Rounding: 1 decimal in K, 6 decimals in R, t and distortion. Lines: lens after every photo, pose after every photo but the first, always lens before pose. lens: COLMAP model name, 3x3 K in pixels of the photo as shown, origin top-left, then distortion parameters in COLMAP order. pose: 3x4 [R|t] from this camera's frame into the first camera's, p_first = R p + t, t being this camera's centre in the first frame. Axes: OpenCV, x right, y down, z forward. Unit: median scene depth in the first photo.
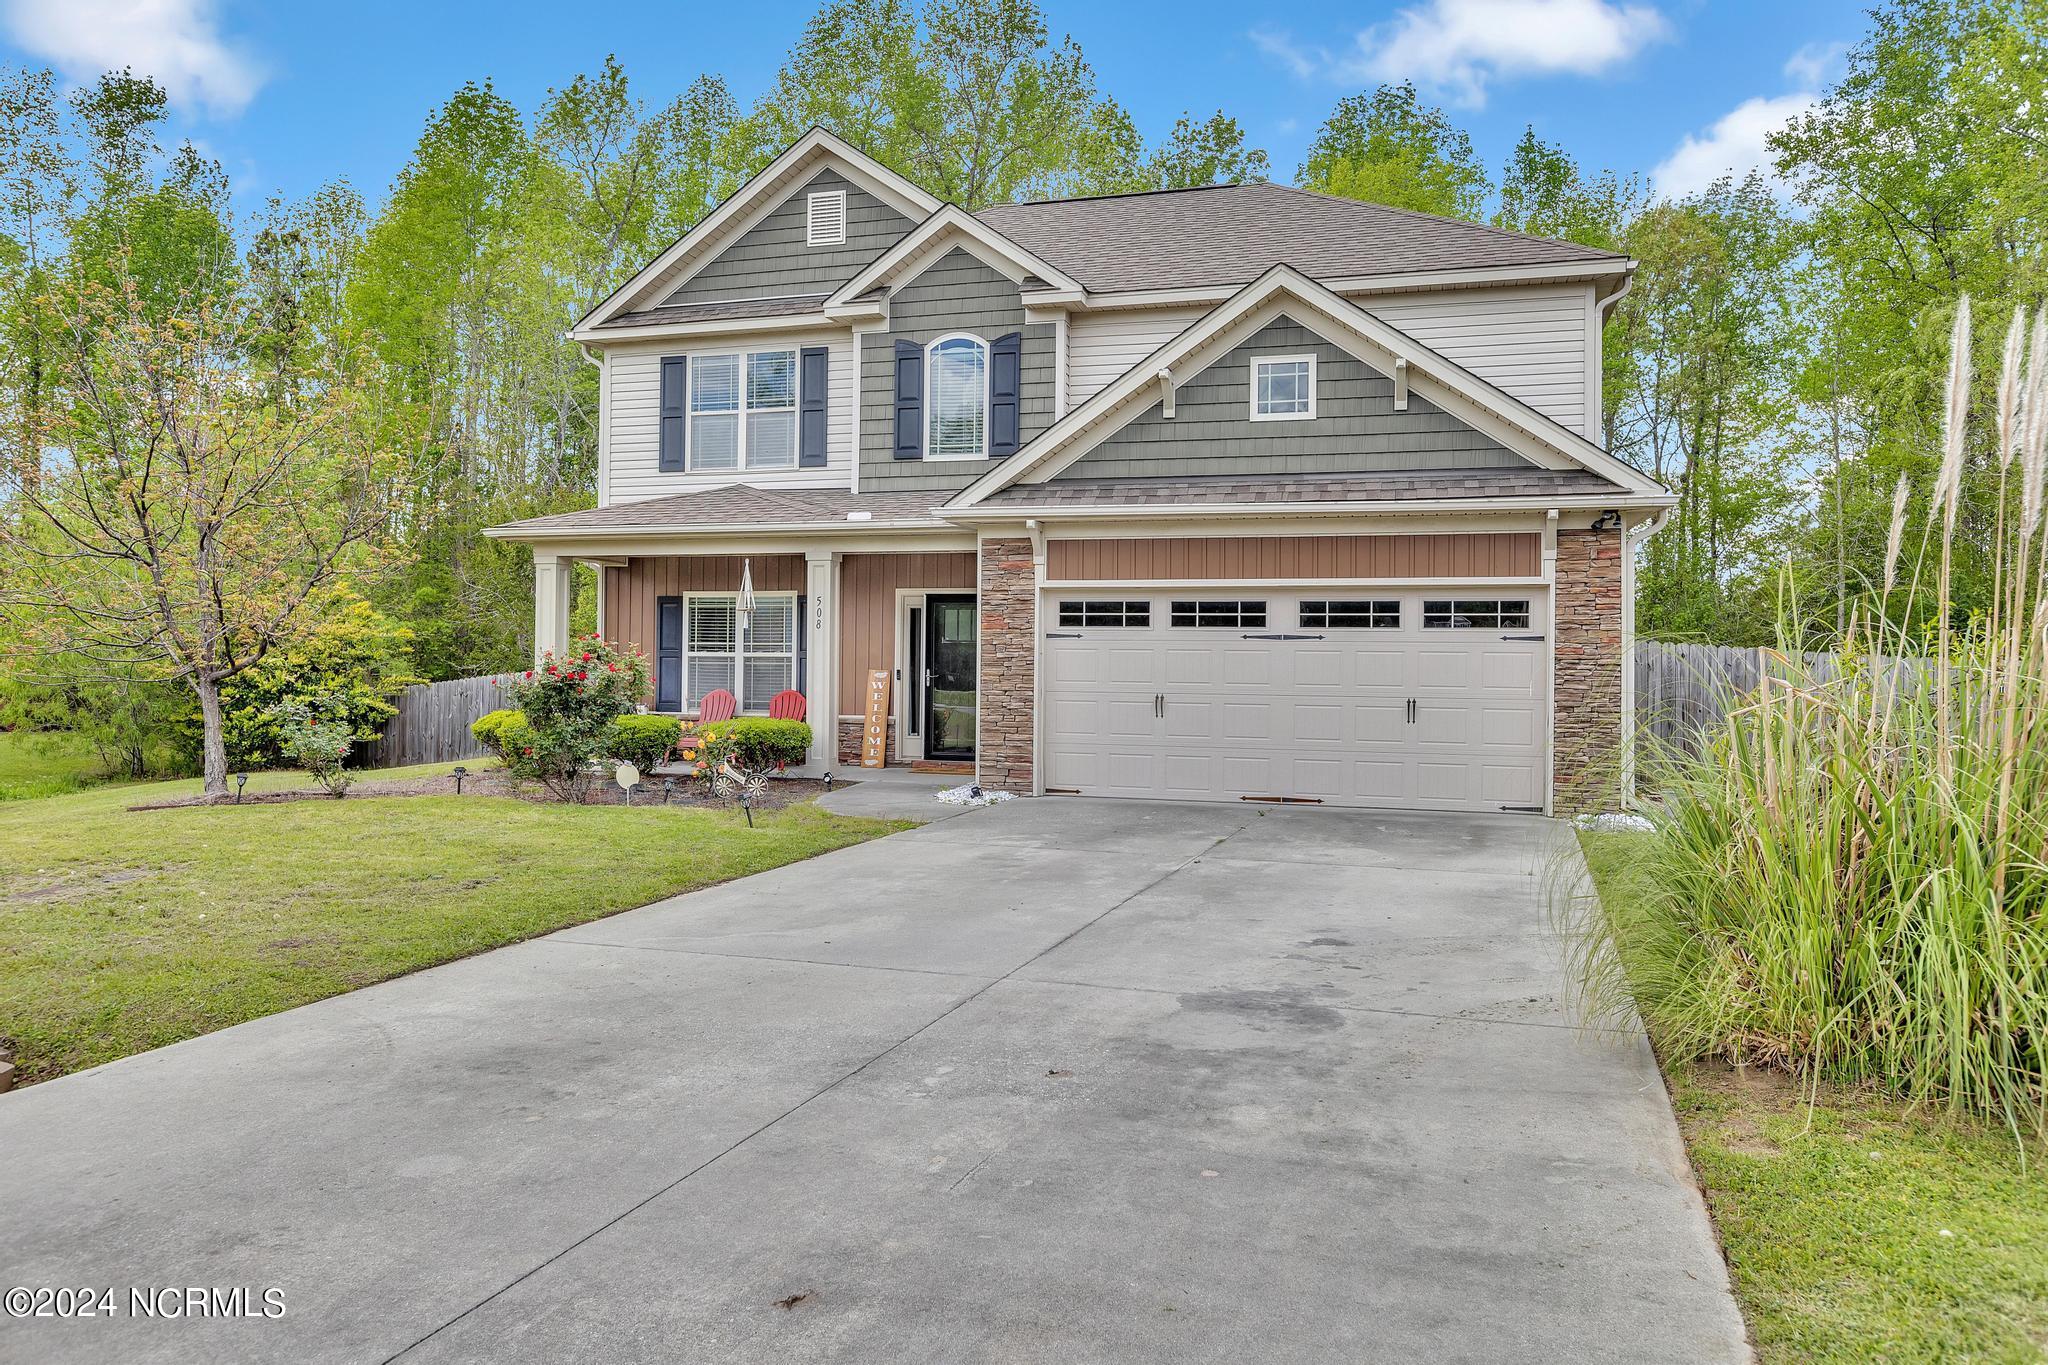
lens RADIAL K [[1028.9, 0, 1017.8], [0, 1028.9, 659.0], [0, 0, 1]] dist [-0.022472, 0.000279]
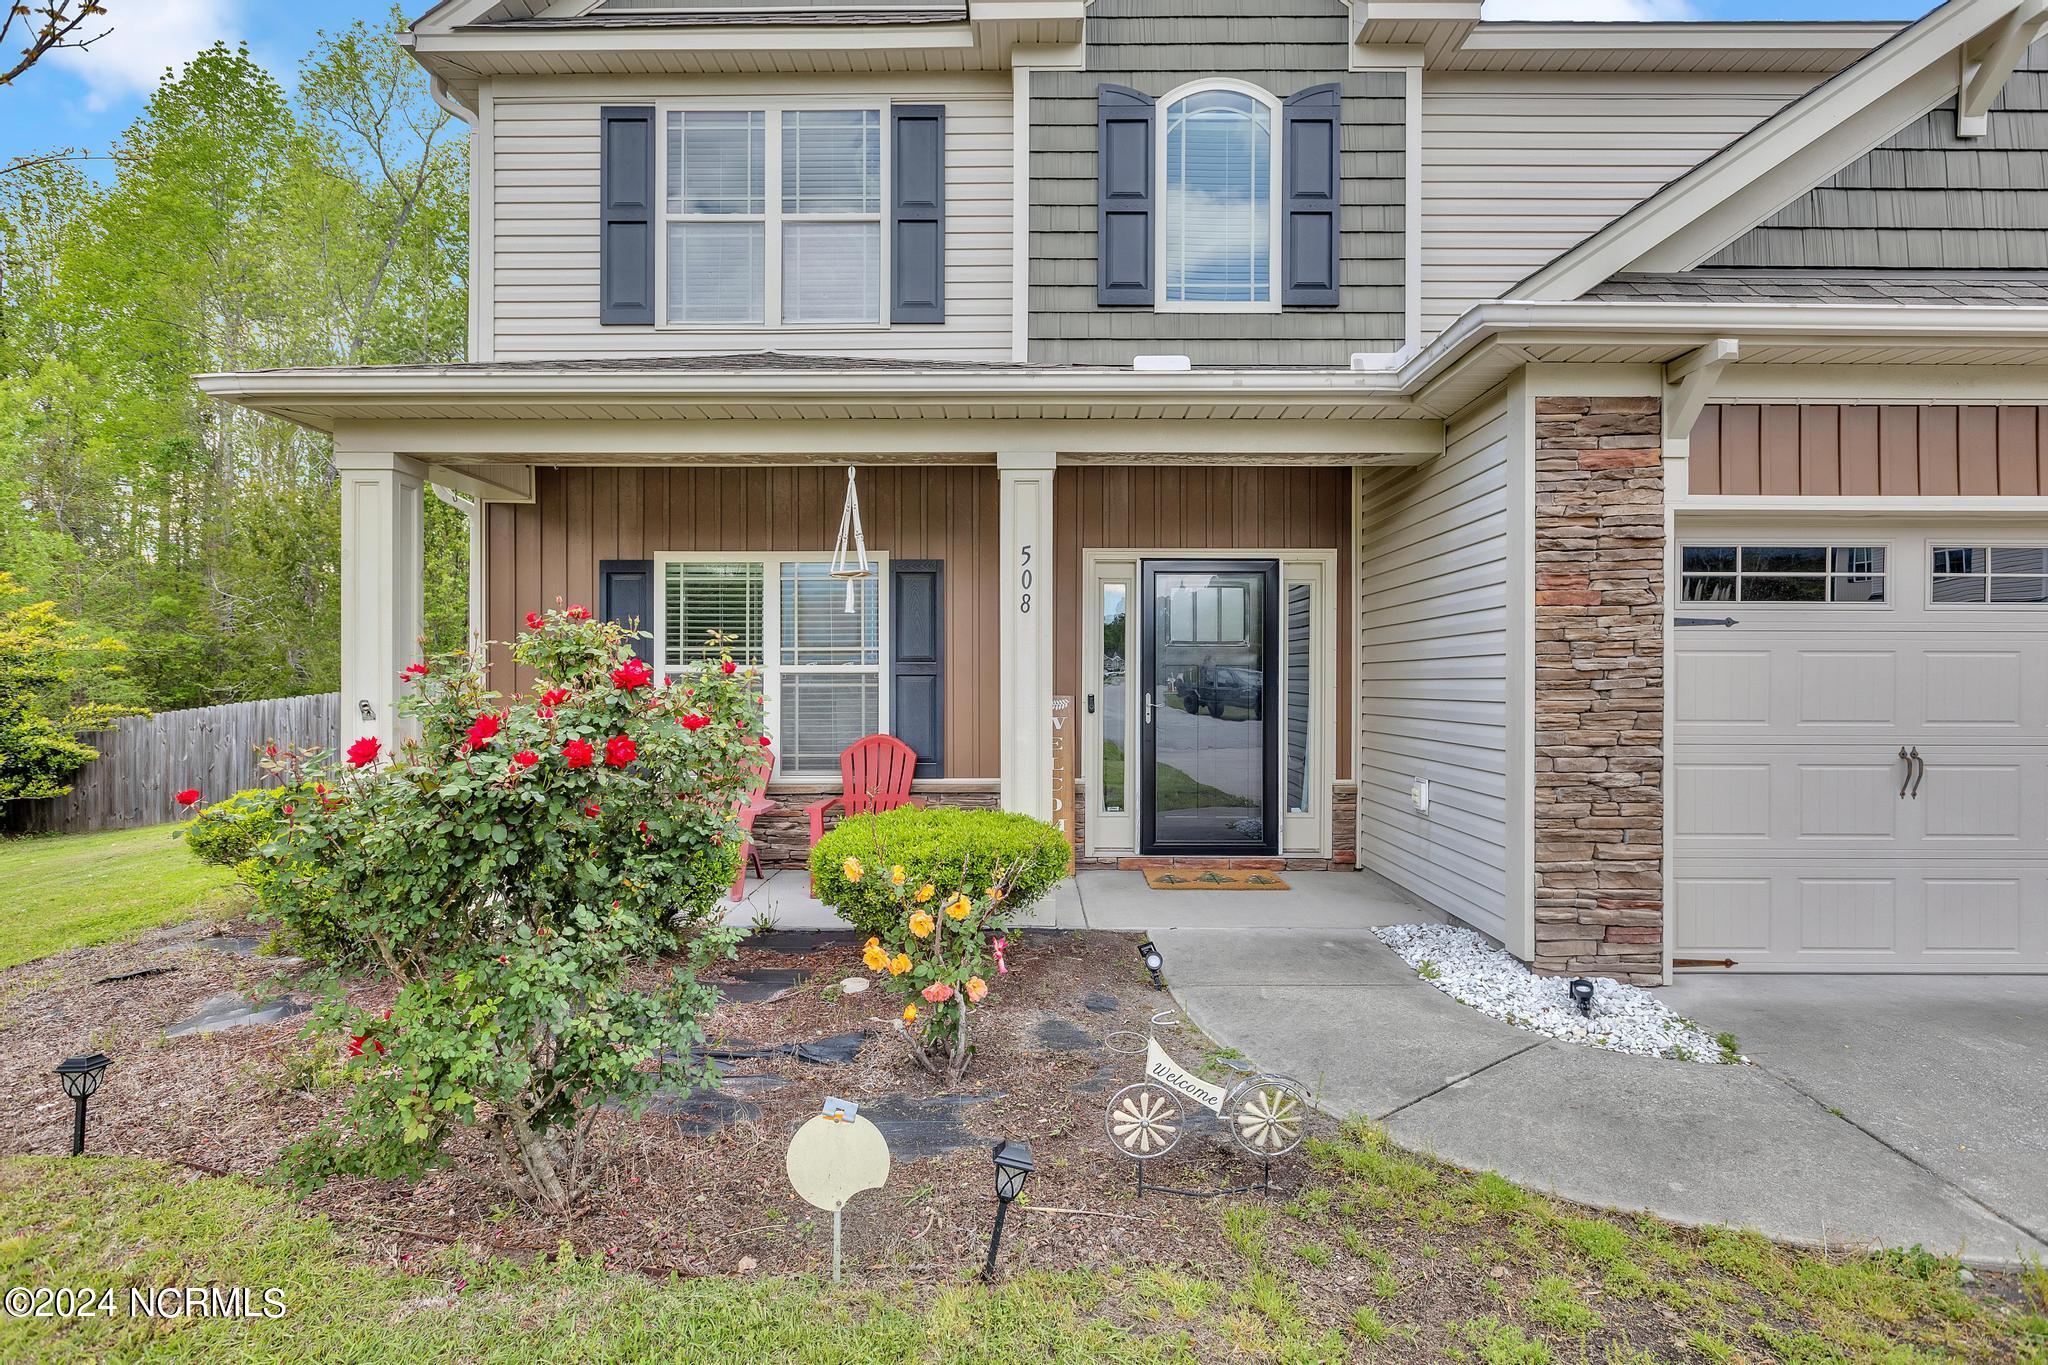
lens RADIAL K [[909.8, 0, 1024.0], [0, 909.8, 682.5], [0, 0, 1]] dist [-0.000423, -0.005138]
pose [[0.974268, -0.008606, 0.225229, -0.255331], [0.006727, 0.999936, 0.009109, -0.000937], [-0.225293, -0.007360, 0.974263, 0.515569]]
